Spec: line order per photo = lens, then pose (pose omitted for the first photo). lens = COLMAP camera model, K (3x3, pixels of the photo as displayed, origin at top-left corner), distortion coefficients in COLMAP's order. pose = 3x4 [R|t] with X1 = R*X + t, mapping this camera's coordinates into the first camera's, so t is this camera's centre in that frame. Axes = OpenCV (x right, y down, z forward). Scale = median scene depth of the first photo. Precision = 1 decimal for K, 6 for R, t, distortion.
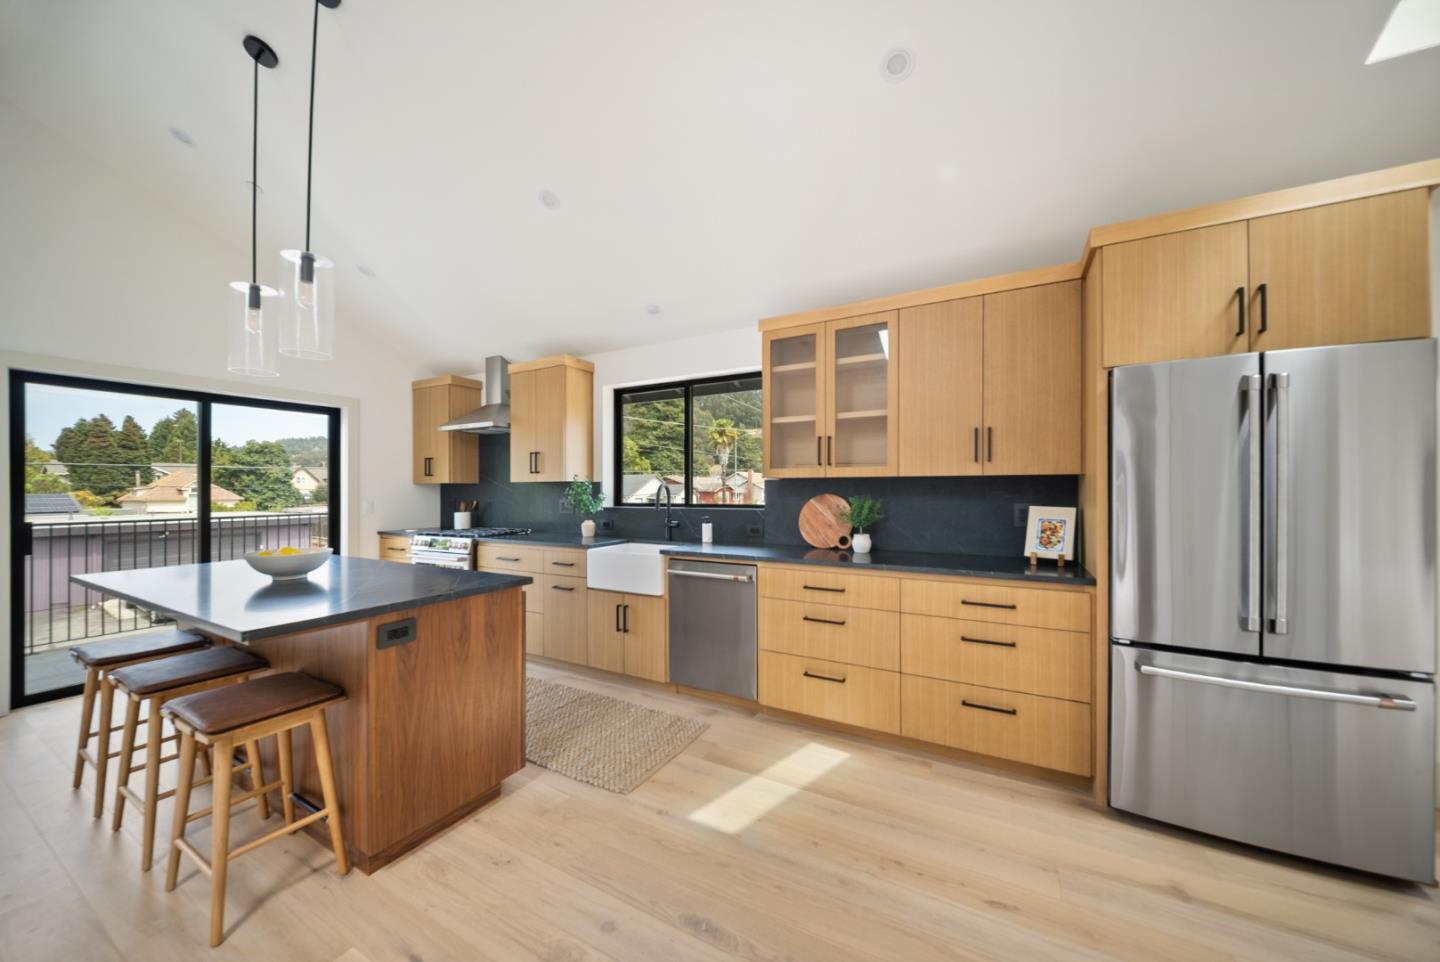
lens RADIAL K [[501.7, 0, 724.7], [0, 501.7, 485.4], [0, 0, 1]] dist [0.002525, 0.000006]
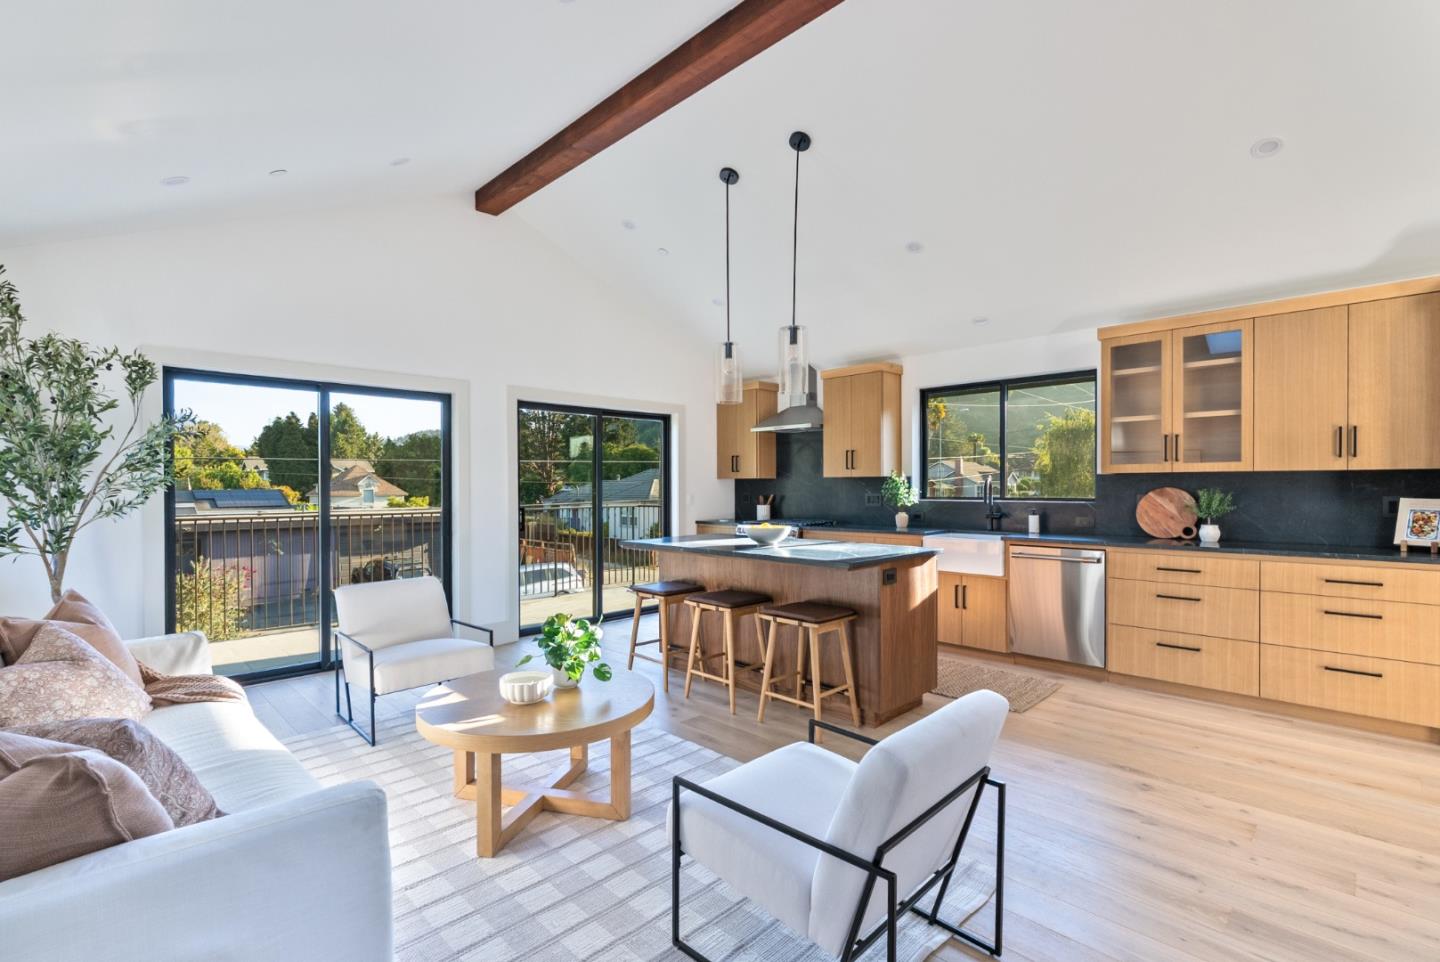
lens RADIAL K [[658.9, 0, 715.4], [0, 658.9, 485.6], [0, 0, 1]] dist [-0.006319, 0.000130]
pose [[0.961878, -0.001418, -0.273474, -0.355043], [0.004388, 0.999938, 0.010247, -0.005516], [0.273442, -0.011056, 0.961825, -0.632807]]
